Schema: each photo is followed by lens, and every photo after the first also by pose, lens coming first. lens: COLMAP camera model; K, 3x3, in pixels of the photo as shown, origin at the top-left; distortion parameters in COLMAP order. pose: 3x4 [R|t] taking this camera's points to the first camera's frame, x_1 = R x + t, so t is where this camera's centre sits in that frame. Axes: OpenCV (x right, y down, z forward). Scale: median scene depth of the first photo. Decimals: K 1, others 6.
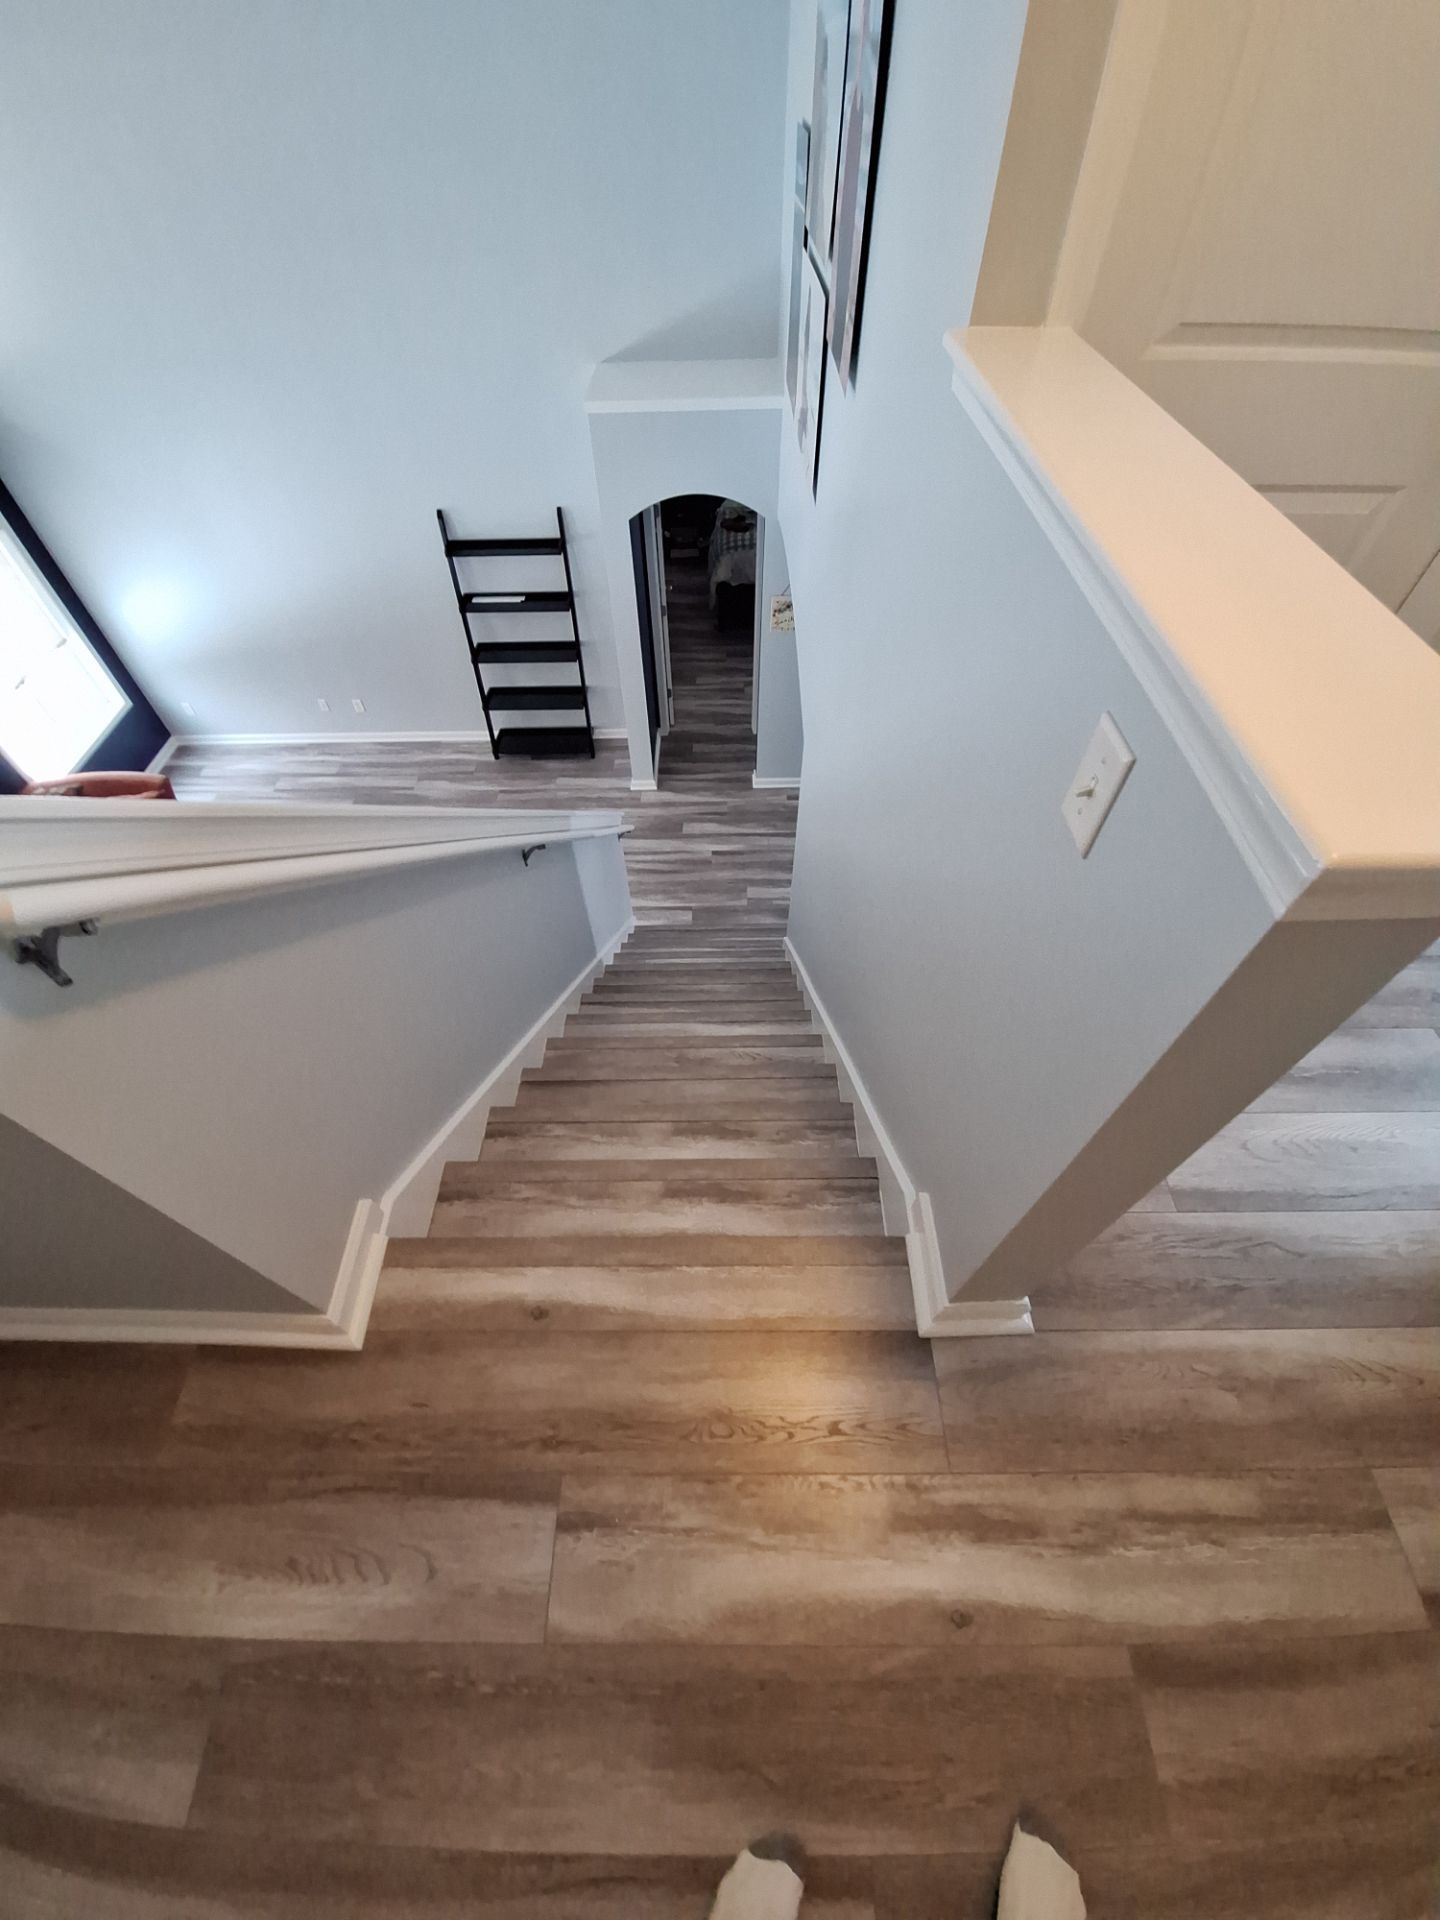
lens RADIAL K [[753.0, 0, 724.1], [0, 753.0, 953.8], [0, 0, 1]] dist [0.002427, -0.010825]
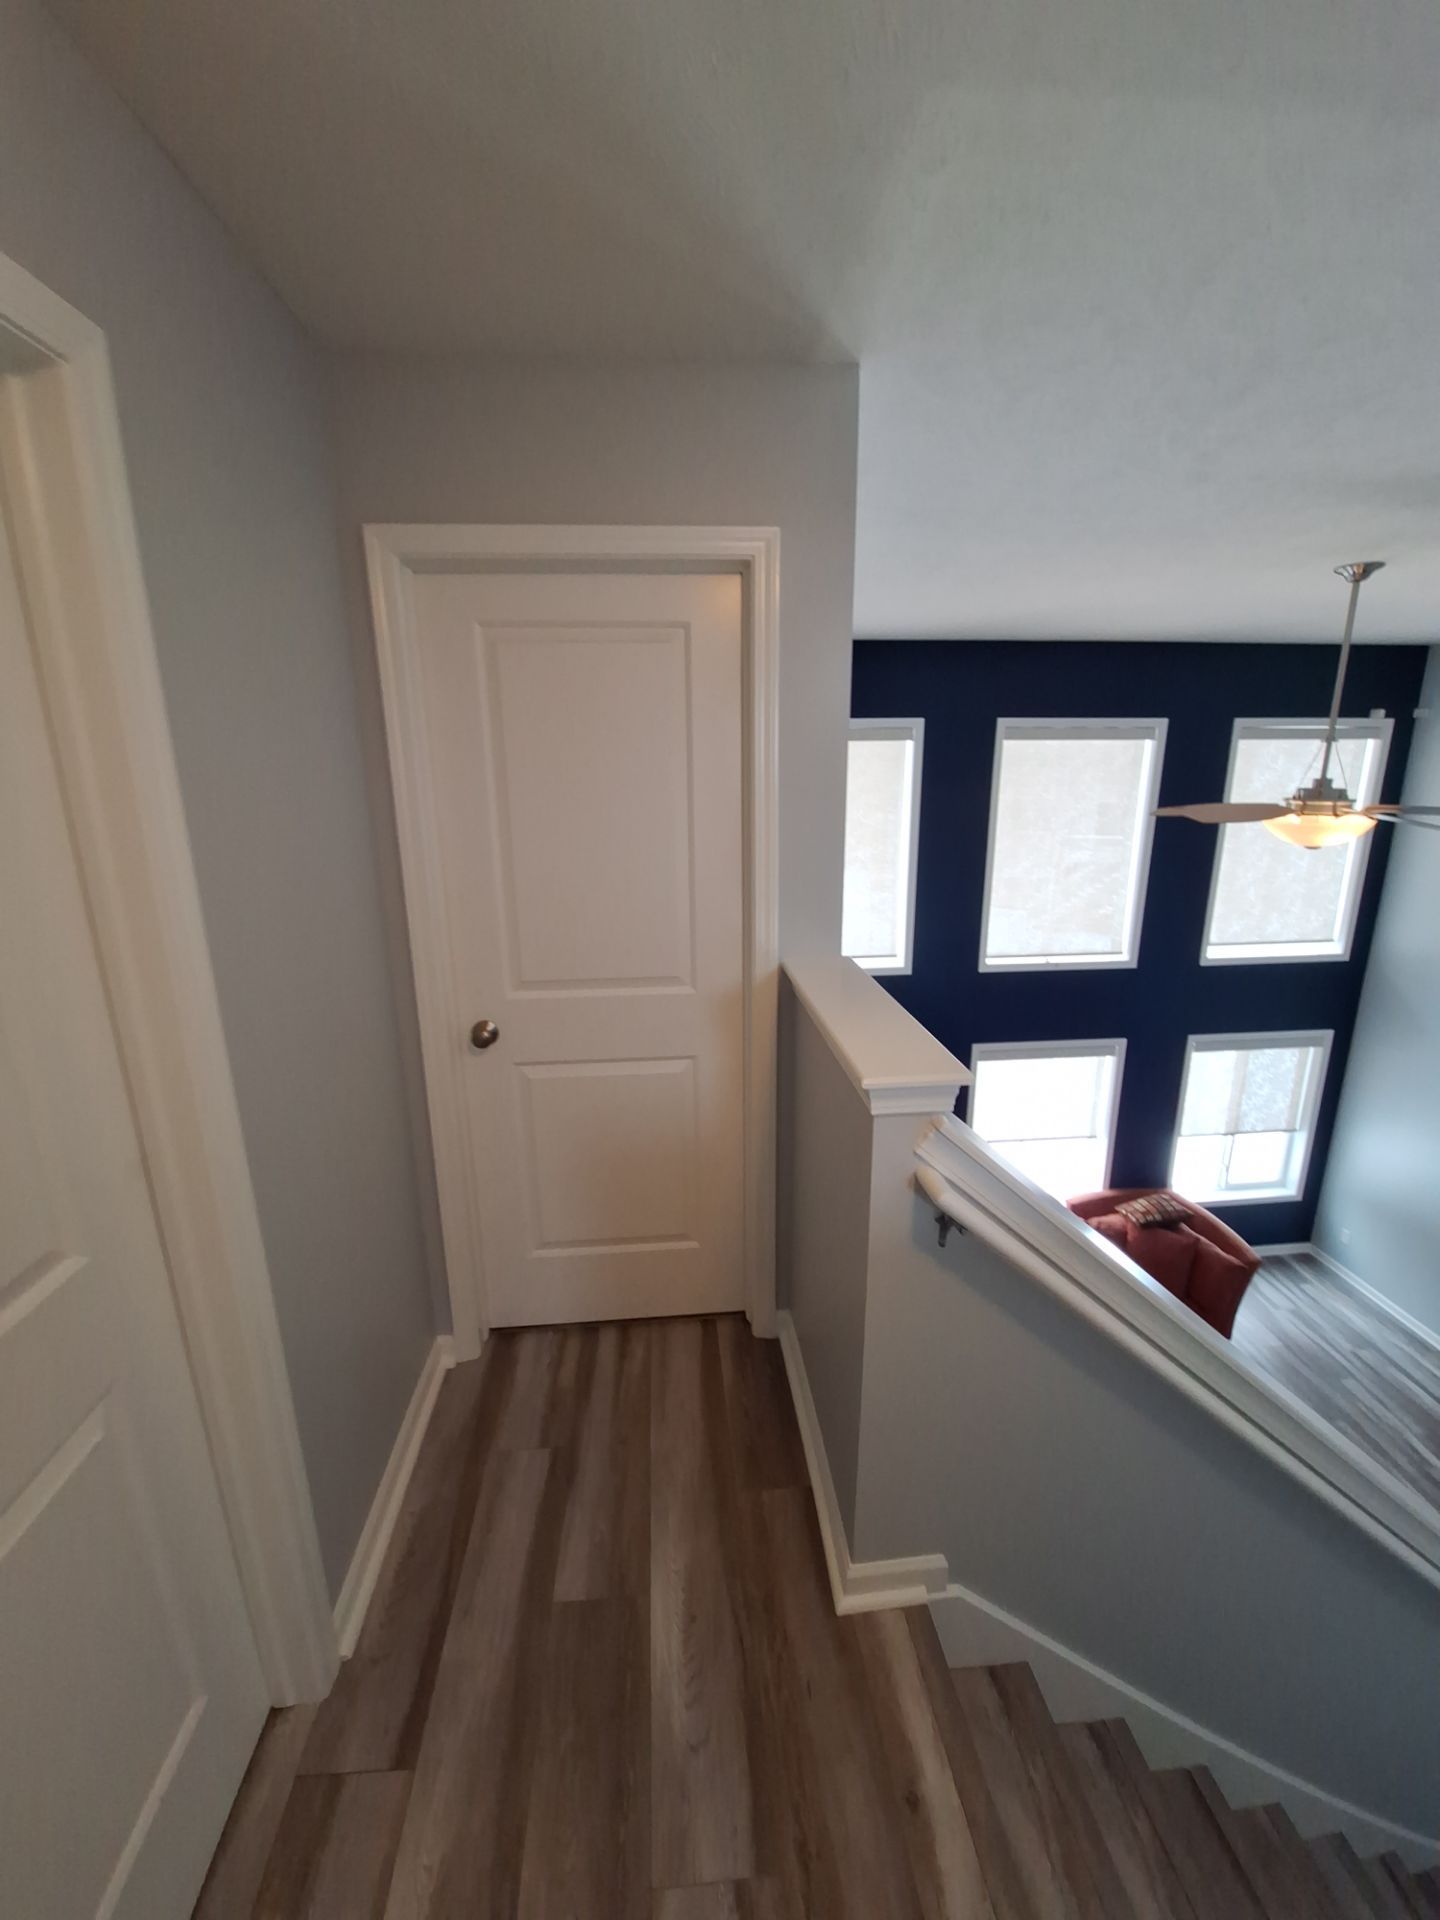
lens RADIAL K [[753.0, 0, 724.1], [0, 753.0, 953.8], [0, 0, 1]] dist [0.002427, -0.010825]
pose [[0.096241, 0.254897, -0.962167, 0.345937], [-0.777192, 0.623172, 0.087352, -0.080495], [0.621861, 0.739381, 0.258079, -0.170327]]
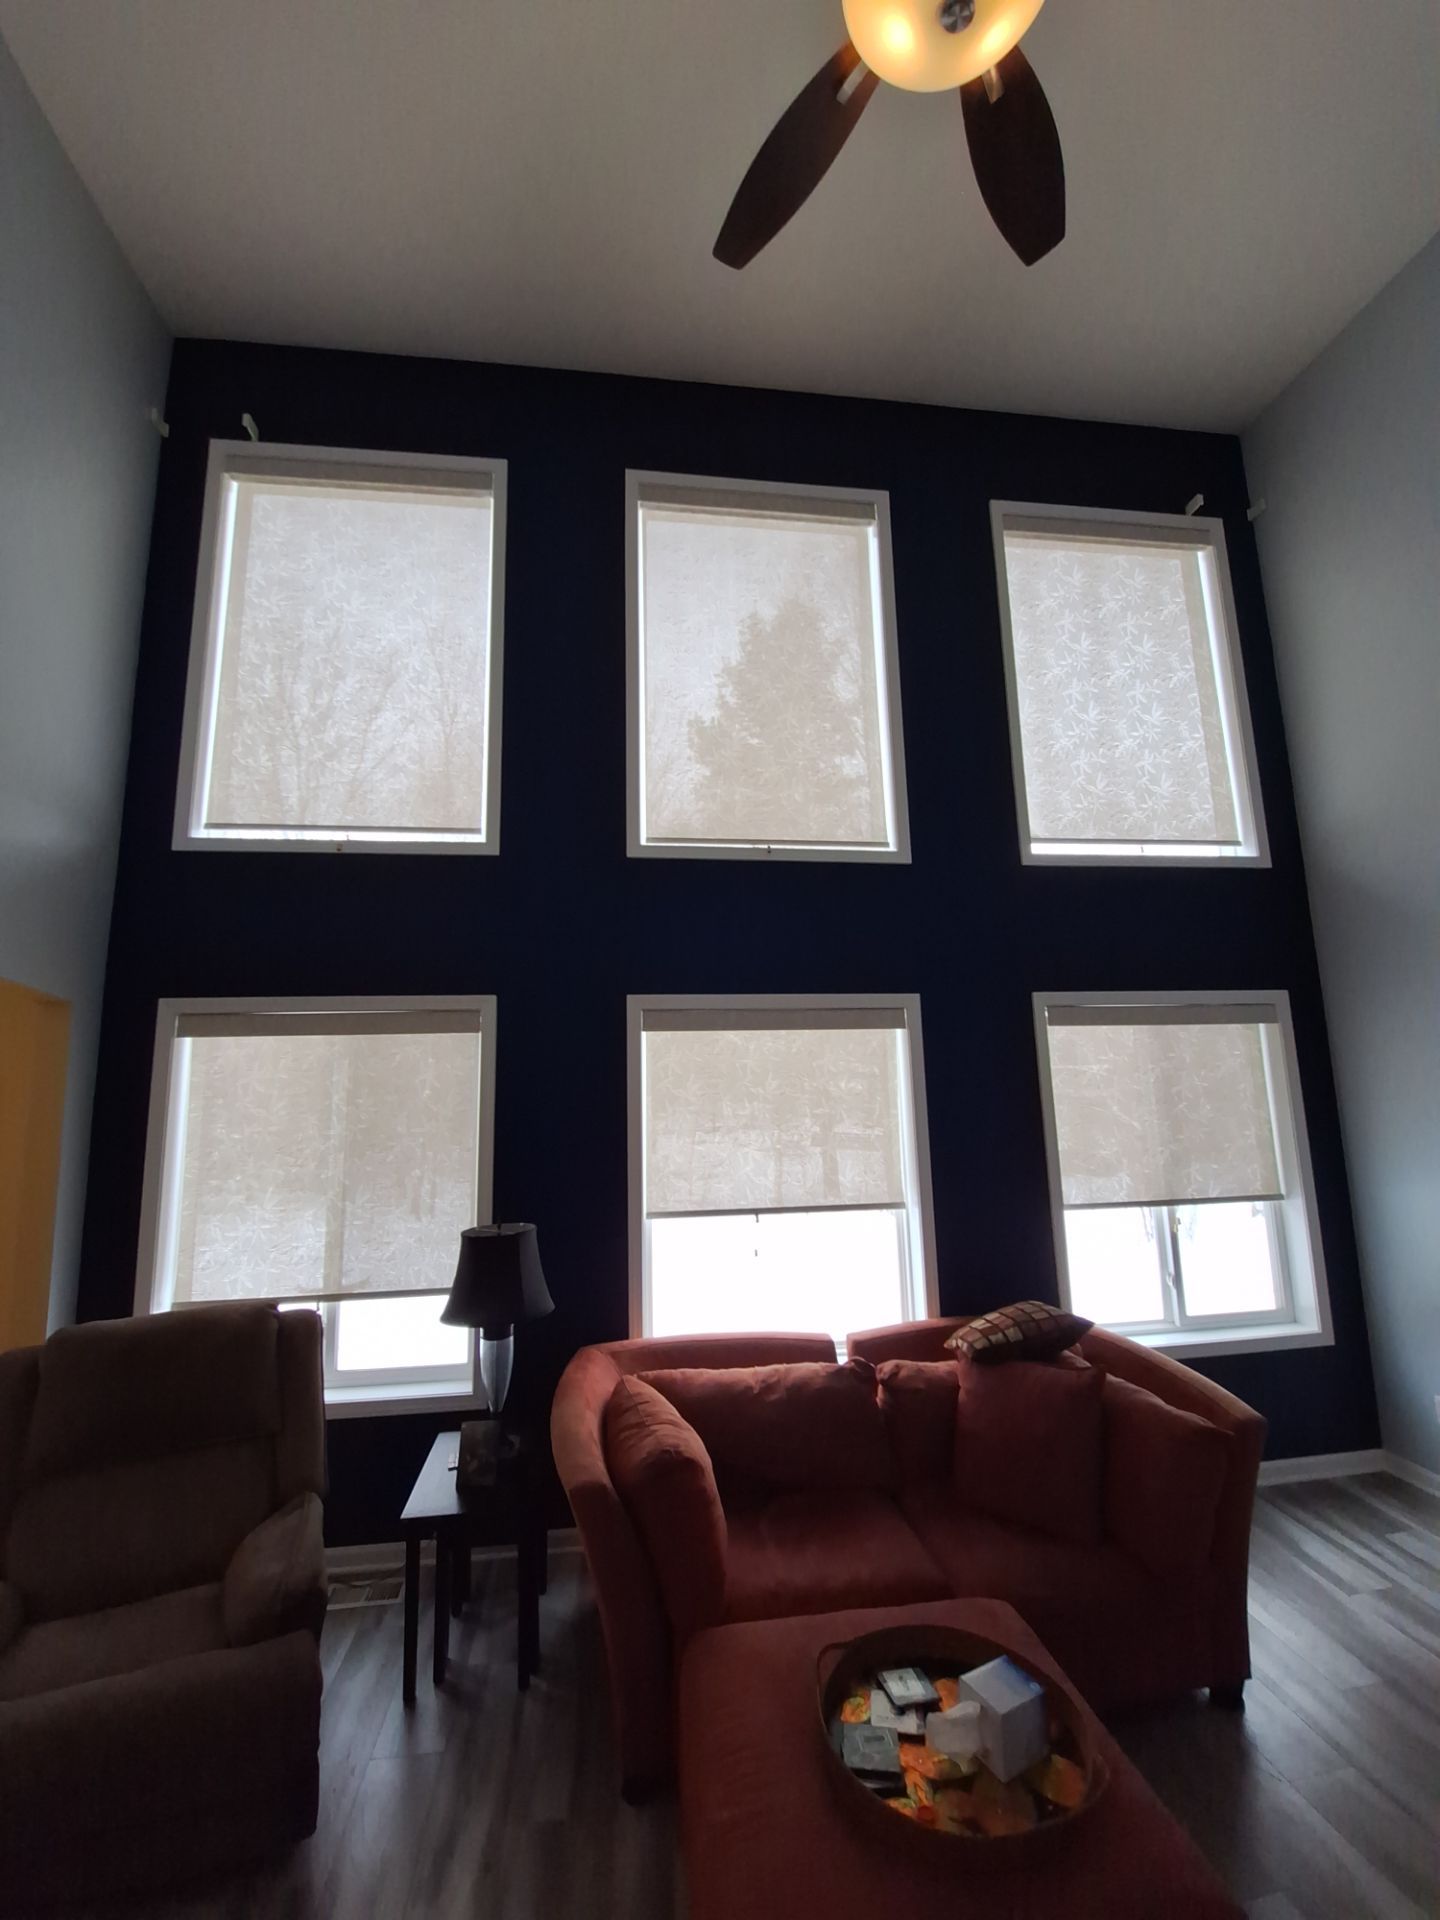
lens RADIAL K [[753.0, 0, 724.1], [0, 753.0, 953.8], [0, 0, 1]] dist [0.002427, -0.010825]
pose [[0.129036, -0.140340, -0.981659, -1.905142], [-0.766756, 0.613635, -0.188514, -0.478432], [0.628837, 0.777018, -0.028425, 3.468567]]
